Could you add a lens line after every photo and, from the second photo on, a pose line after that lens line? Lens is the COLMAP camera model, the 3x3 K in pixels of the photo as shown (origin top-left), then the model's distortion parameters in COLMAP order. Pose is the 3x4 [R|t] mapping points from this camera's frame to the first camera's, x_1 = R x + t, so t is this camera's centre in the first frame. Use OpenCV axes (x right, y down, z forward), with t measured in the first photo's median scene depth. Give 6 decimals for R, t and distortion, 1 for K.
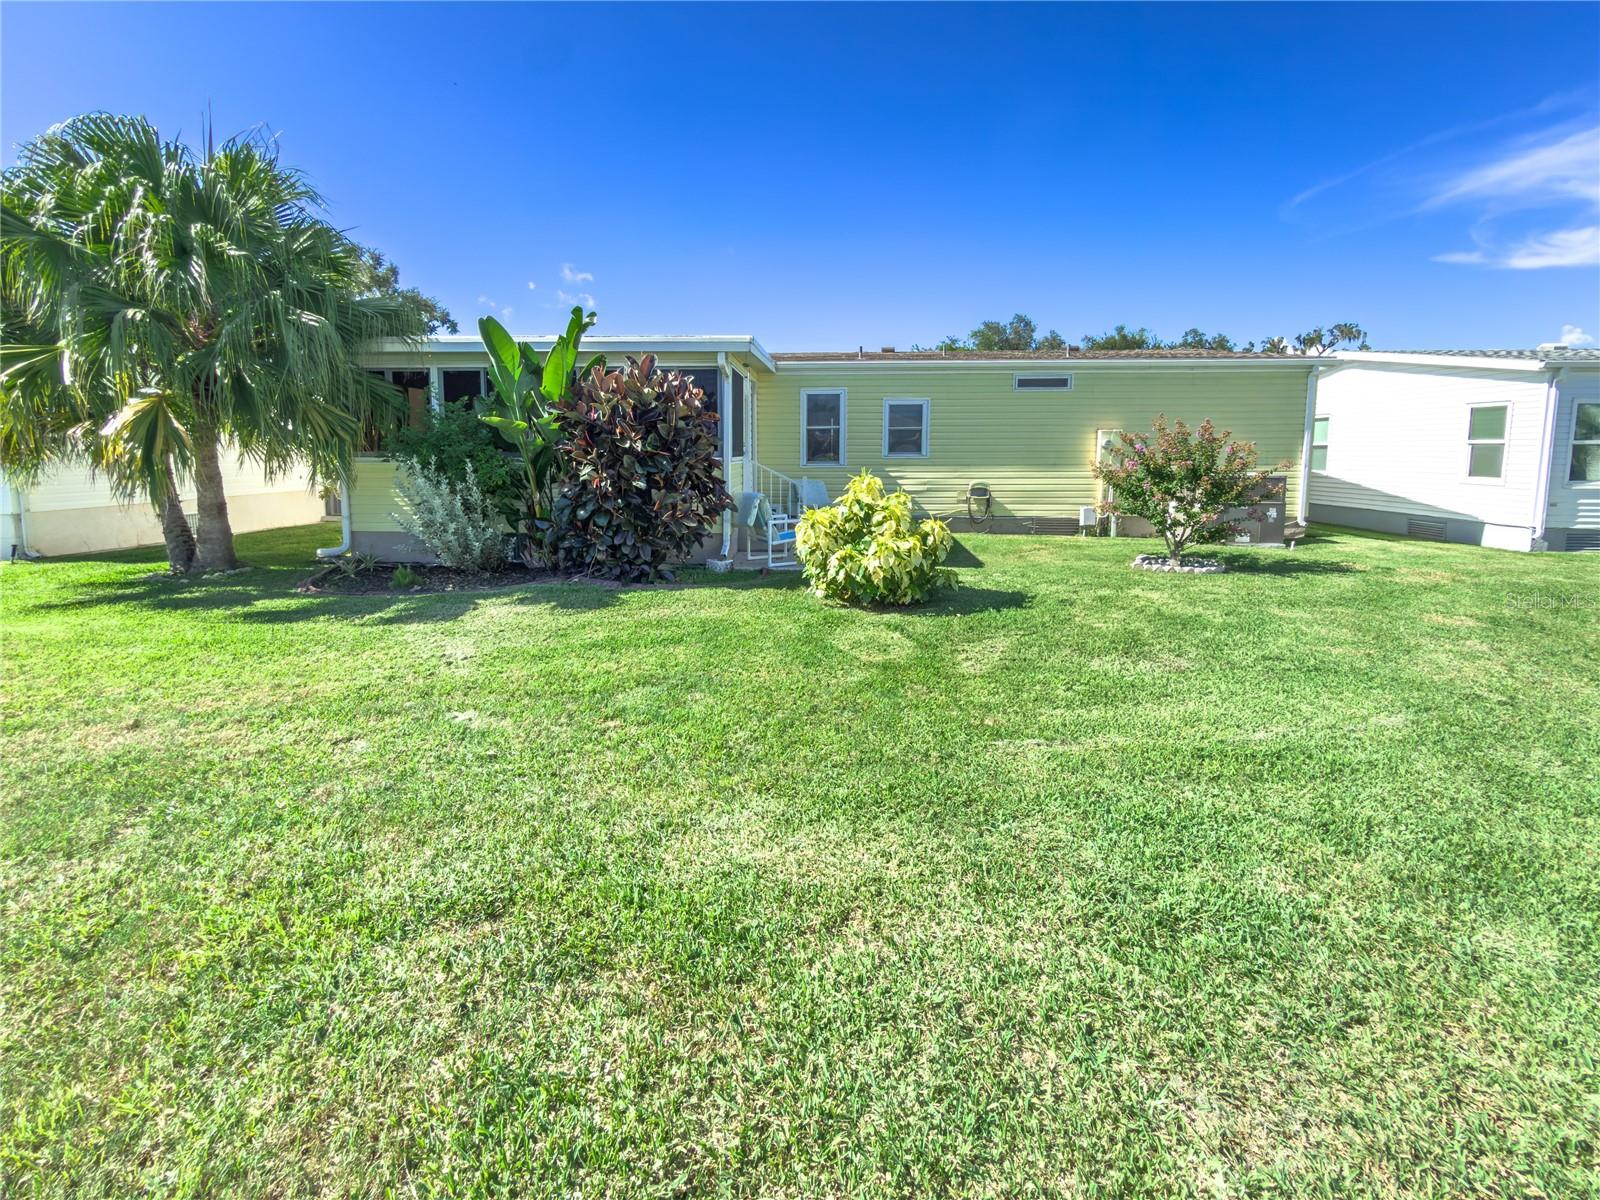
lens RADIAL K [[643.1, 0, 799.9], [0, 643.1, 483.7], [0, 0, 1]] dist [-0.000938, -0.000294]
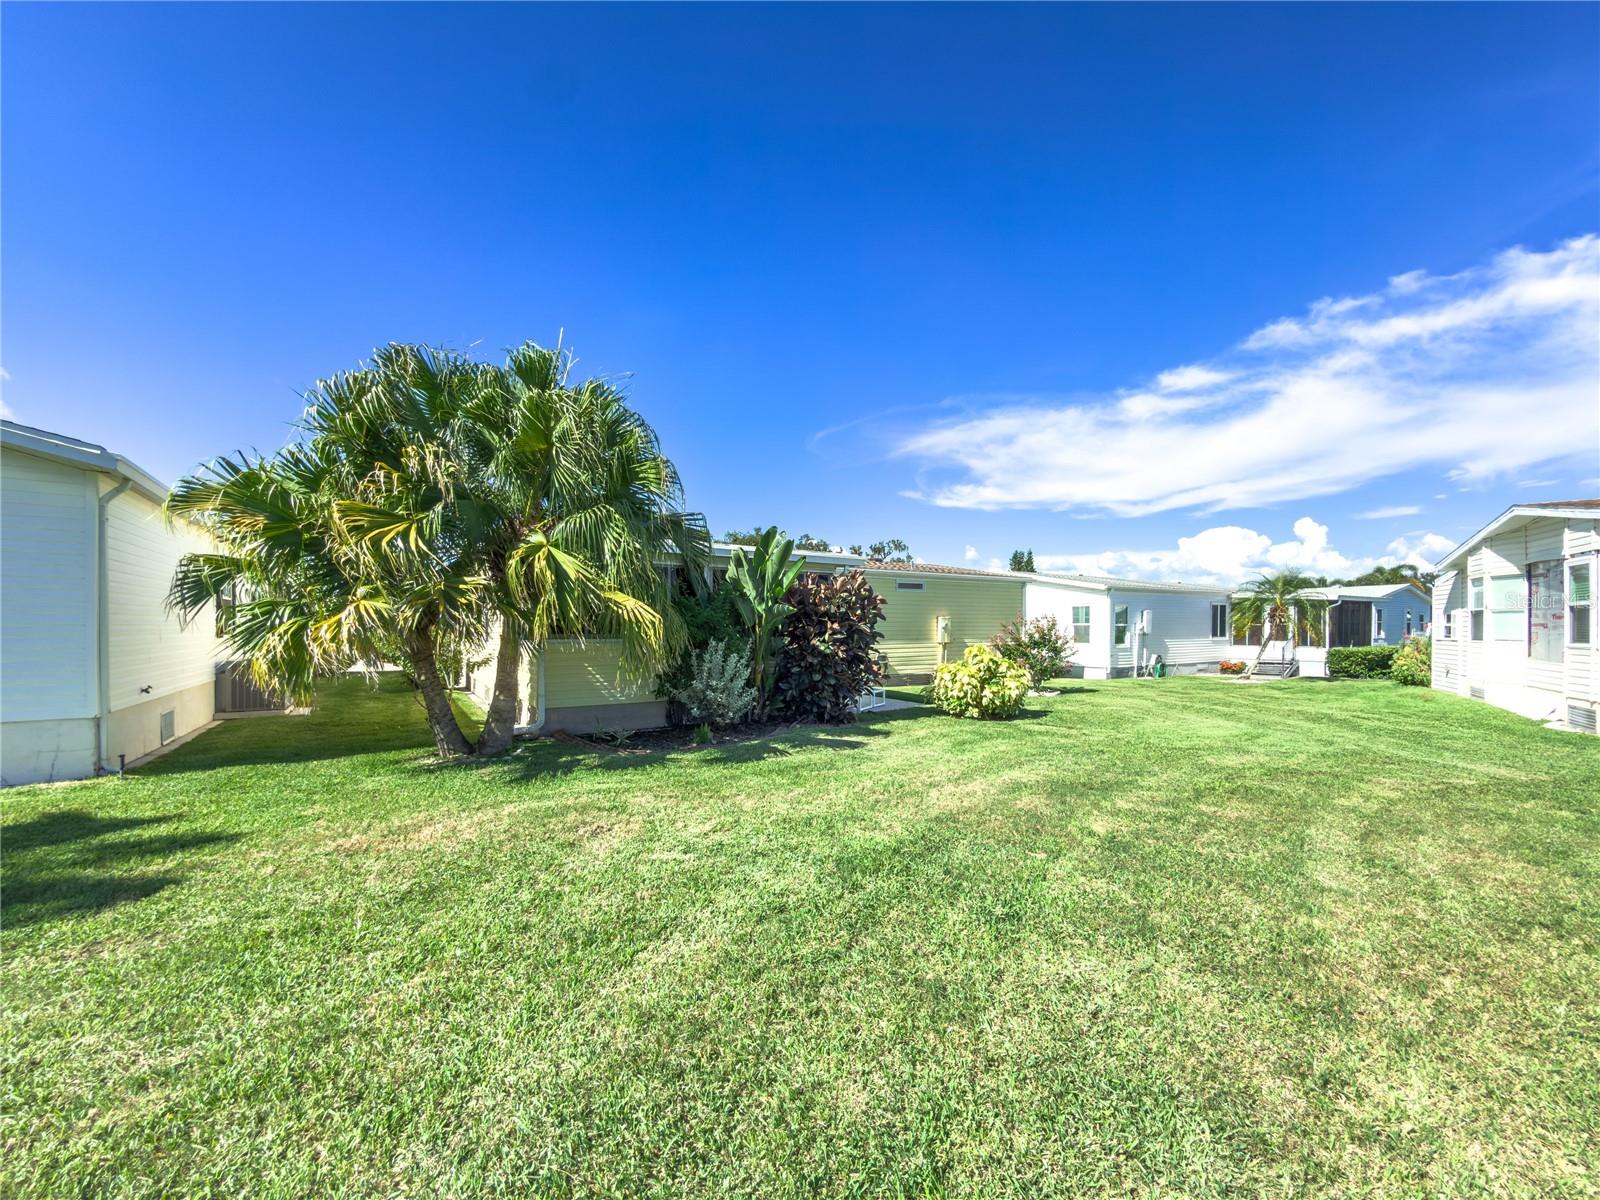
lens RADIAL K [[644.5, 0, 800.6], [0, 644.5, 606.6], [0, 0, 1]] dist [0.000195, -0.000016]
pose [[0.812854, 0.015094, 0.582272, -0.714290], [0.036757, 0.996342, -0.077142, -0.000724], [-0.581307, 0.084108, 0.809326, -0.074746]]
